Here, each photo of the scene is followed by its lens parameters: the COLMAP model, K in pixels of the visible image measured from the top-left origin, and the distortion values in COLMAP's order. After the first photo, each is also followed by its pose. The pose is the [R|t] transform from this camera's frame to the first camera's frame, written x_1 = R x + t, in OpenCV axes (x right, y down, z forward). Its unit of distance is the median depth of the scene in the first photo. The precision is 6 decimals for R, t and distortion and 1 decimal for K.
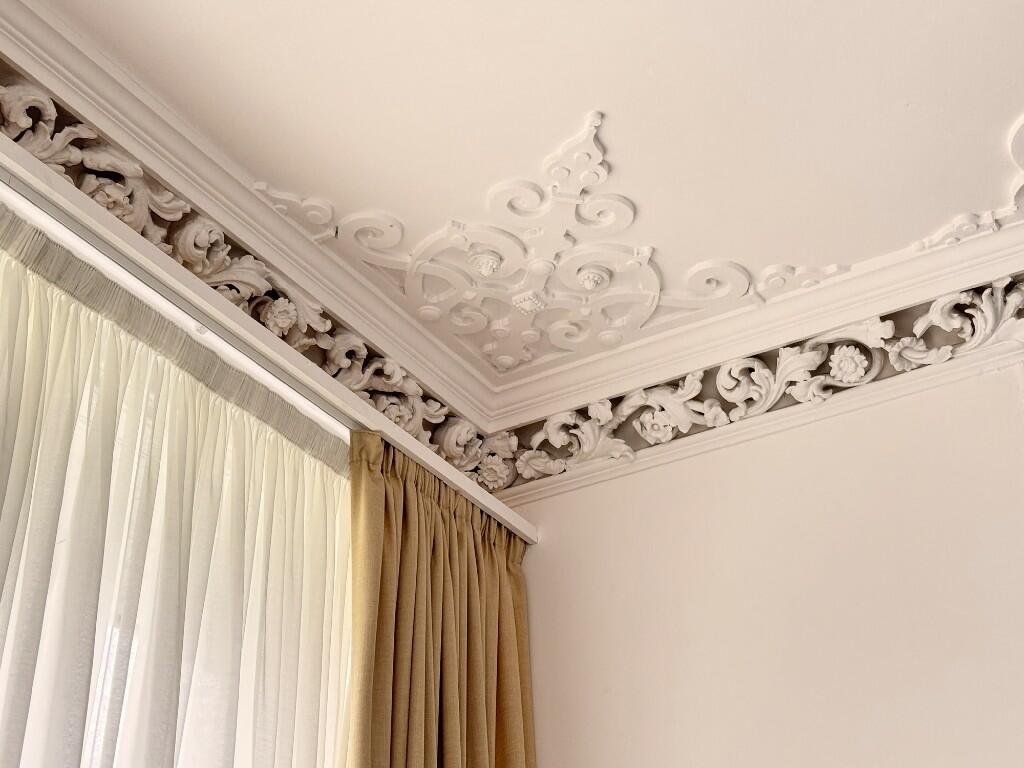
lens RADIAL K [[1660.2, 0, 512.0], [0, 1660.2, 384.0], [0, 0, 1]] dist [0.192858, -0.071564]
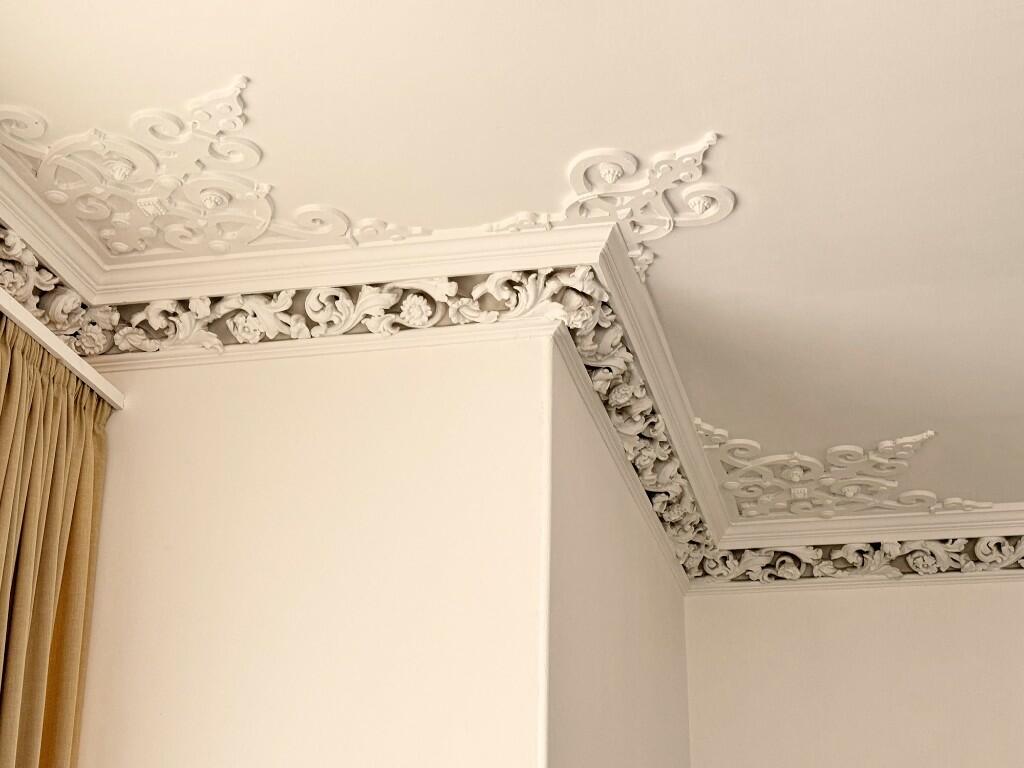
lens RADIAL K [[1660.2, 0, 512.0], [0, 1660.2, 384.0], [0, 0, 1]] dist [0.192858, -0.071564]
pose [[0.950379, 0.149253, 0.272953, -0.050352], [-0.184979, 0.976558, 0.110076, -0.101785], [-0.250126, -0.155105, 0.955709, -0.162614]]
